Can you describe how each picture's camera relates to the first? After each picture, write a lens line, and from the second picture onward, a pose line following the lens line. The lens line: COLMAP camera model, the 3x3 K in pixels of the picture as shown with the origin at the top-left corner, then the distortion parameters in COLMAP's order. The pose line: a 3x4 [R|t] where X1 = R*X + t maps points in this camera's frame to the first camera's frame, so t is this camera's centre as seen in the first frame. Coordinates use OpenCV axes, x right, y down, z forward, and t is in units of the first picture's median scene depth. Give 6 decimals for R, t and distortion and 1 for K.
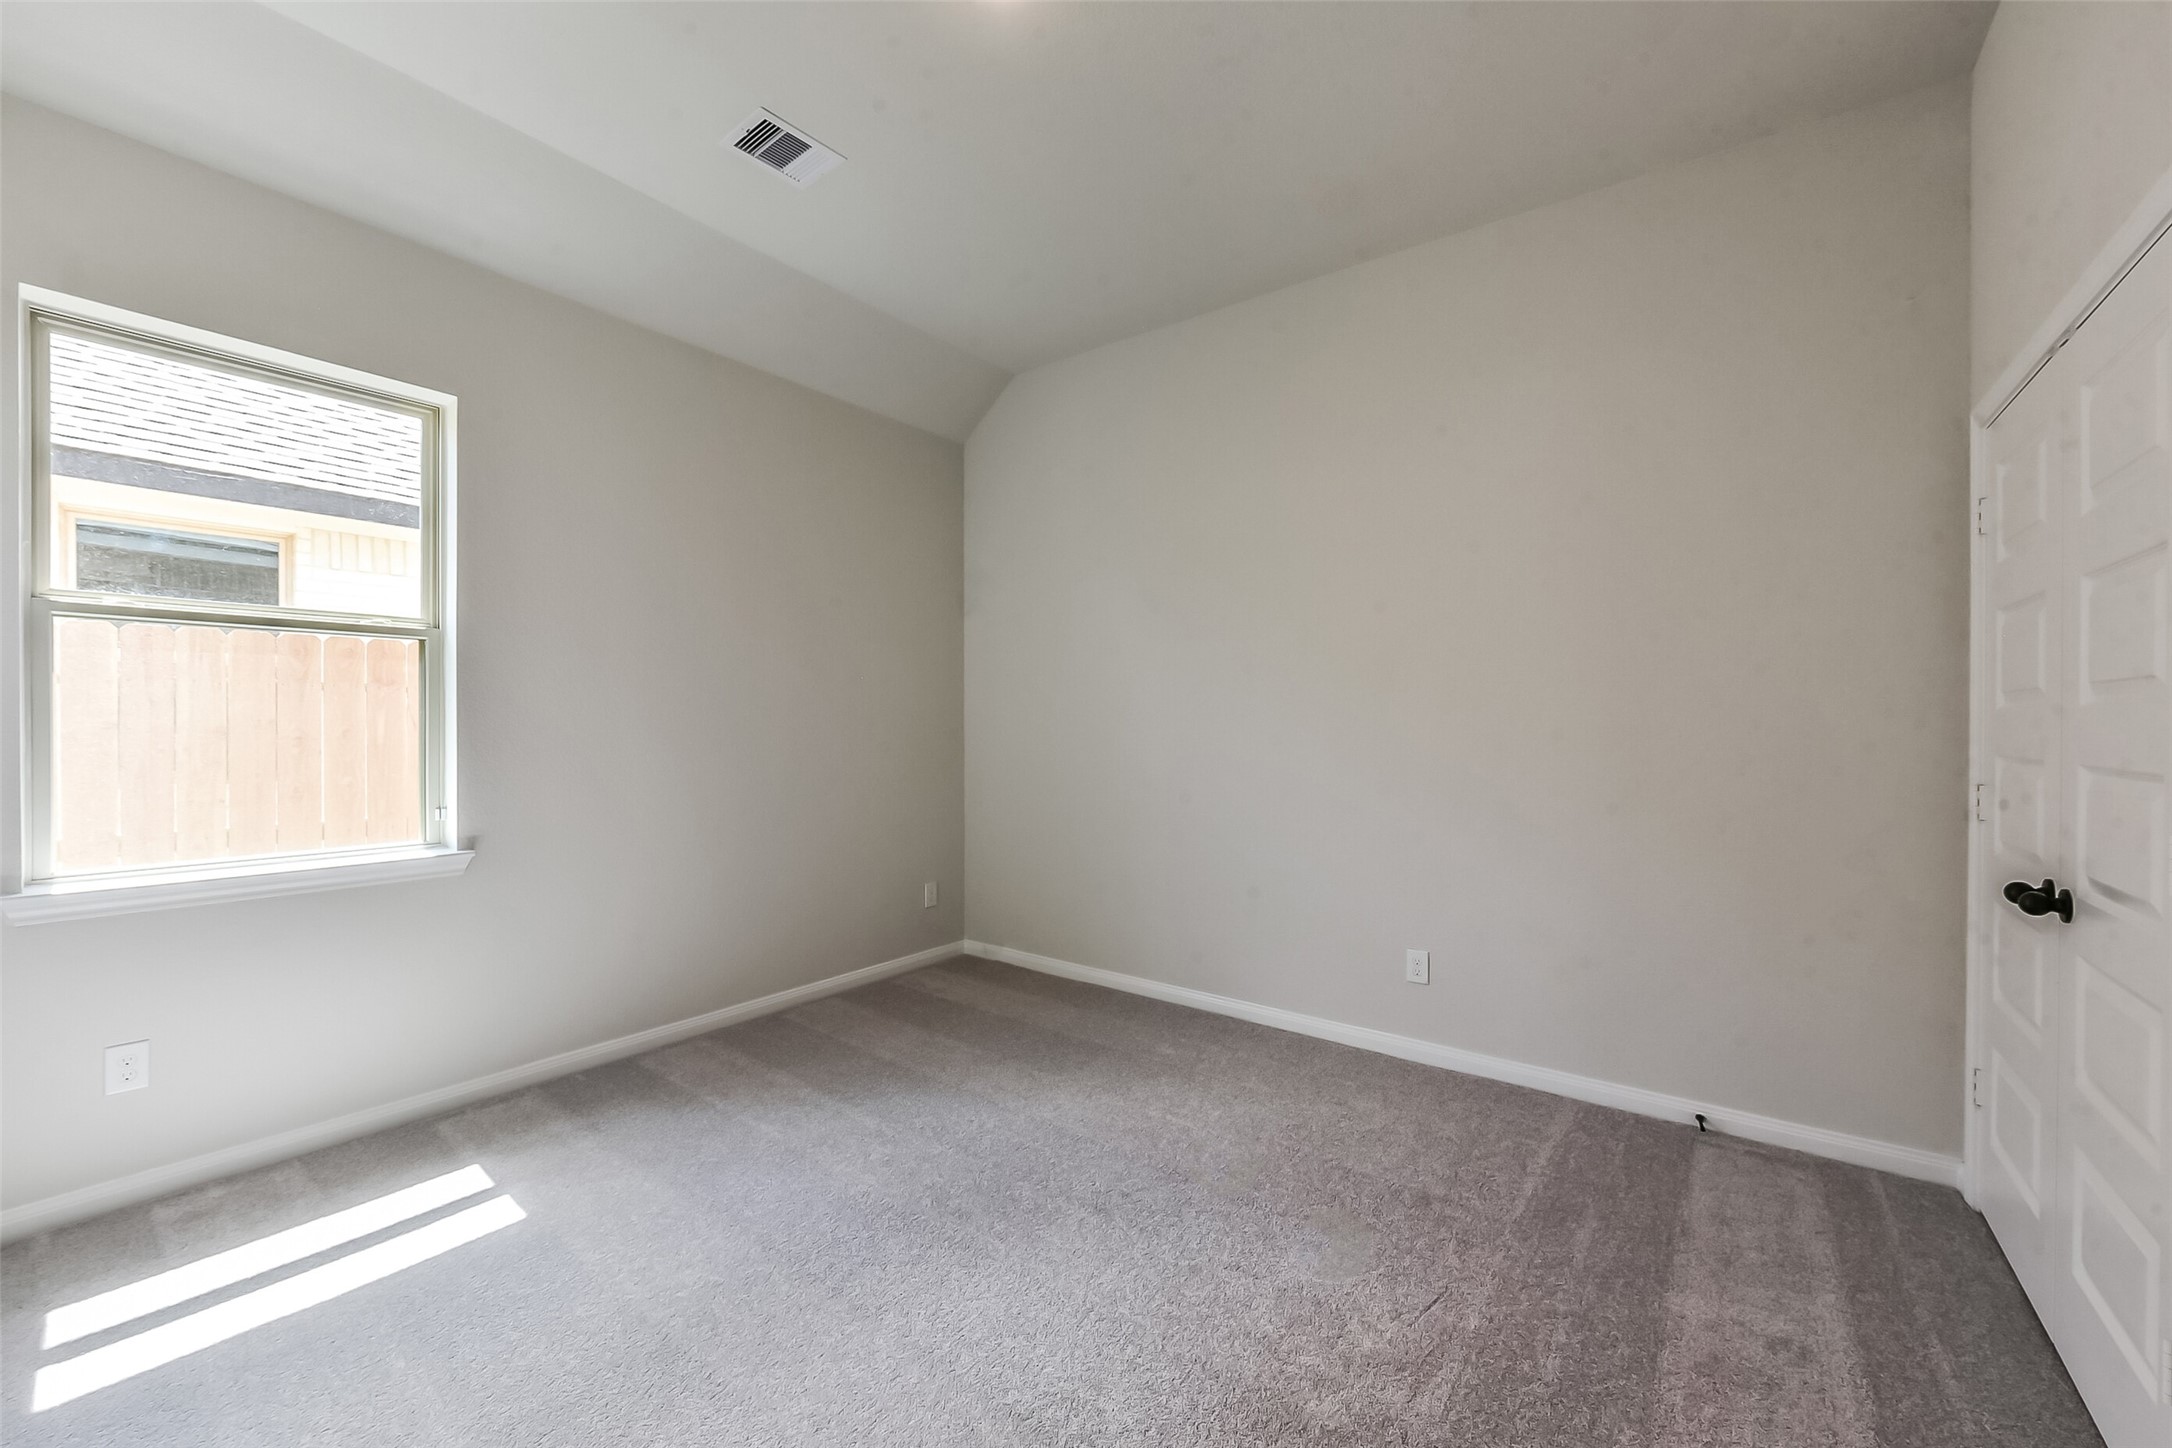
lens RADIAL K [[857.9, 0, 1088.9], [0, 857.9, 718.1], [0, 0, 1]] dist [-0.006501, 0.000370]
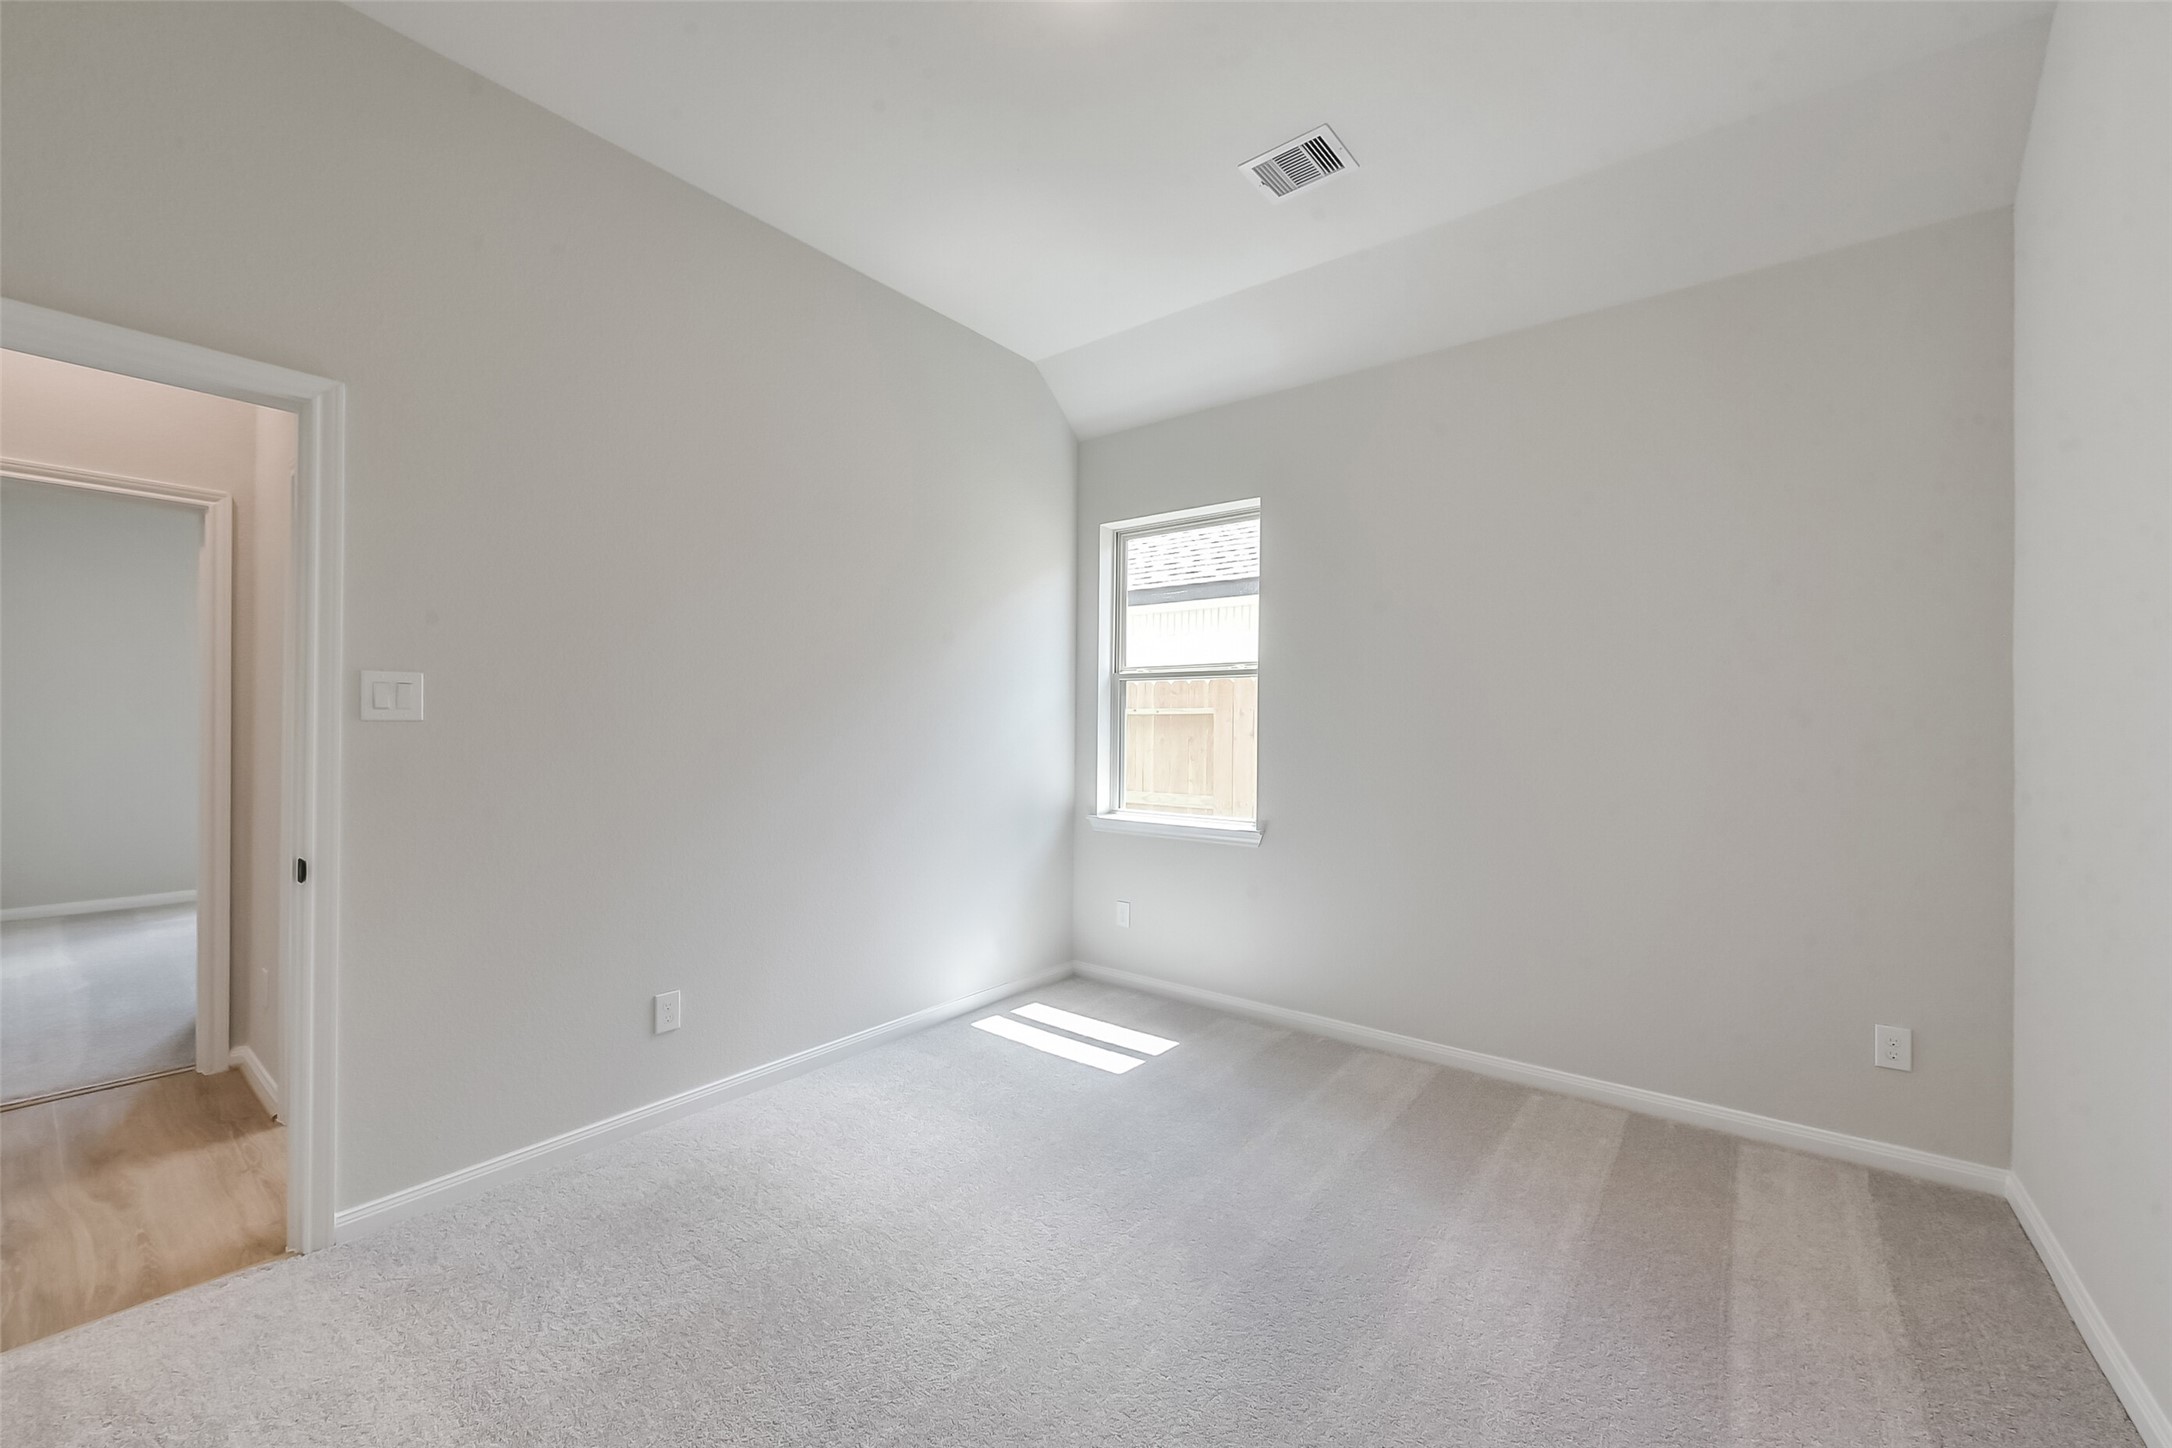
lens RADIAL K [[857.9, 0, 1087.3], [0, 857.9, 725.5], [0, 0, 1]] dist [-0.006501, 0.000370]
pose [[-0.024433, -0.001034, -0.999701, 0.632924], [-0.007476, 0.999972, -0.000852, -0.005500], [0.999674, 0.007453, -0.024440, 0.772872]]
